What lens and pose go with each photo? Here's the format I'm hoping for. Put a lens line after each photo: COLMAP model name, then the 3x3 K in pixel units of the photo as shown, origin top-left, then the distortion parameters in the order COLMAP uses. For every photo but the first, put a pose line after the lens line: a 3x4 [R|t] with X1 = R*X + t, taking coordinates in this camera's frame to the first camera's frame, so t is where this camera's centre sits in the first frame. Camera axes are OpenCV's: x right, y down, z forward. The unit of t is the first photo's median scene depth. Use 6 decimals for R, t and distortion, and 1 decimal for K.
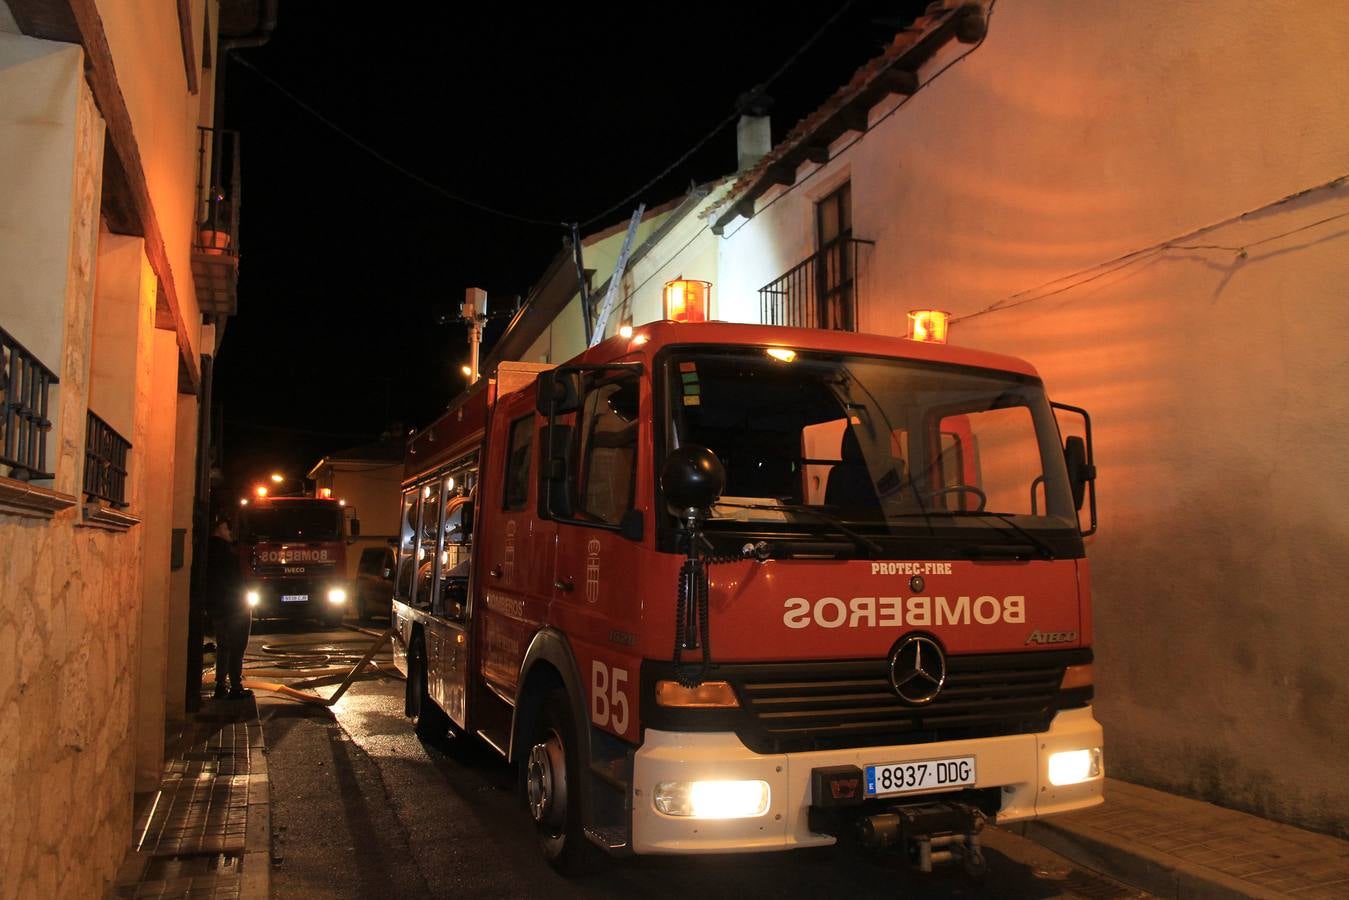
lens RADIAL K [[929.1, 0, 678.2], [0, 929.1, 443.5], [0, 0, 1]] dist [-0.114489, 0.080728]
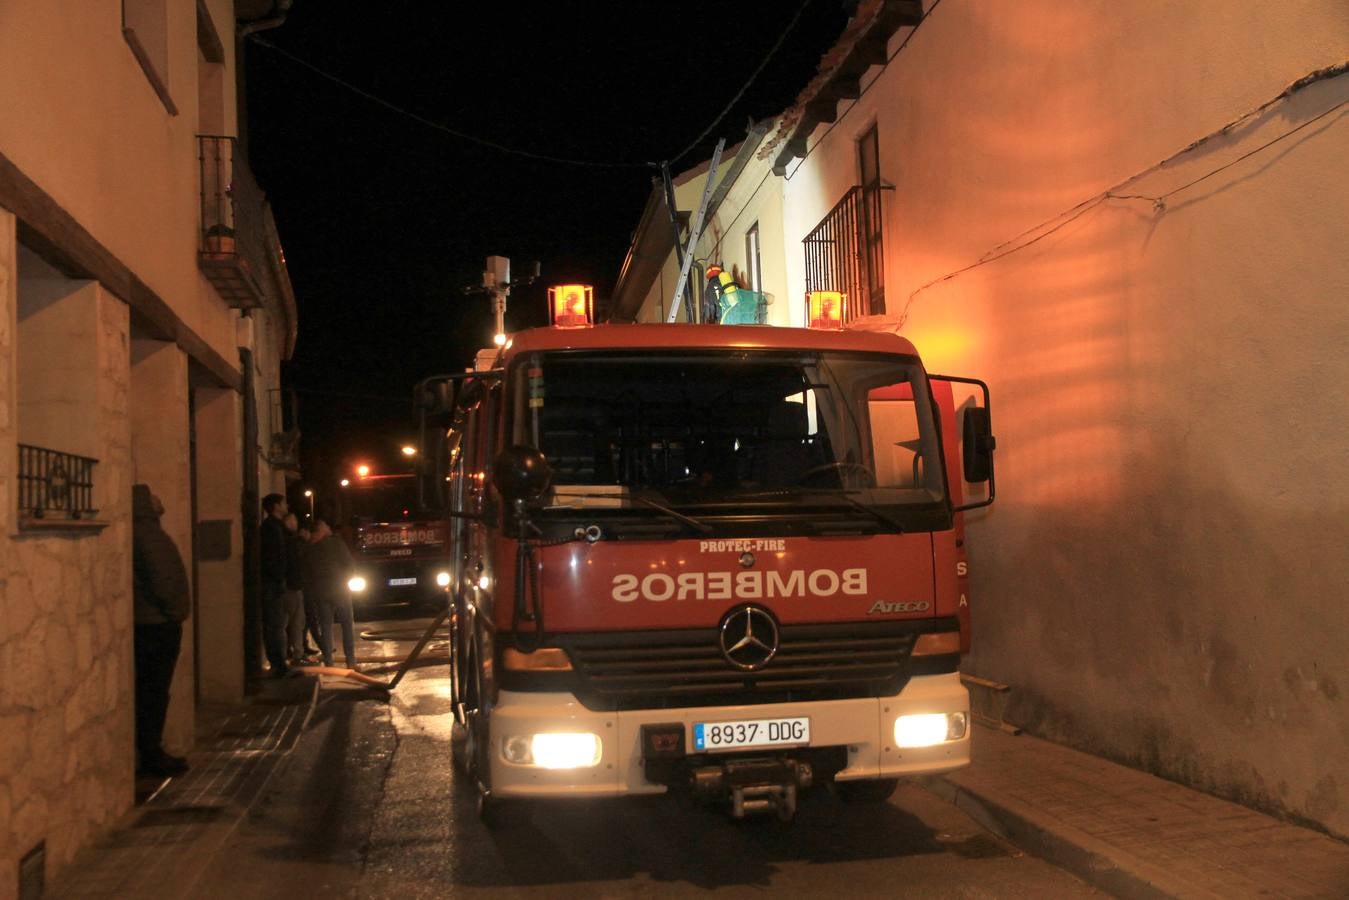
lens RADIAL K [[1057.2, 0, 674.5], [0, 1057.2, 450.0], [0, 0, 1]] dist [-0.044520, 0.003268]
pose [[0.986270, -0.043635, -0.159272, 0.361439], [0.051877, 0.997501, 0.047956, -0.040363], [0.156781, -0.055560, 0.986069, -0.233989]]
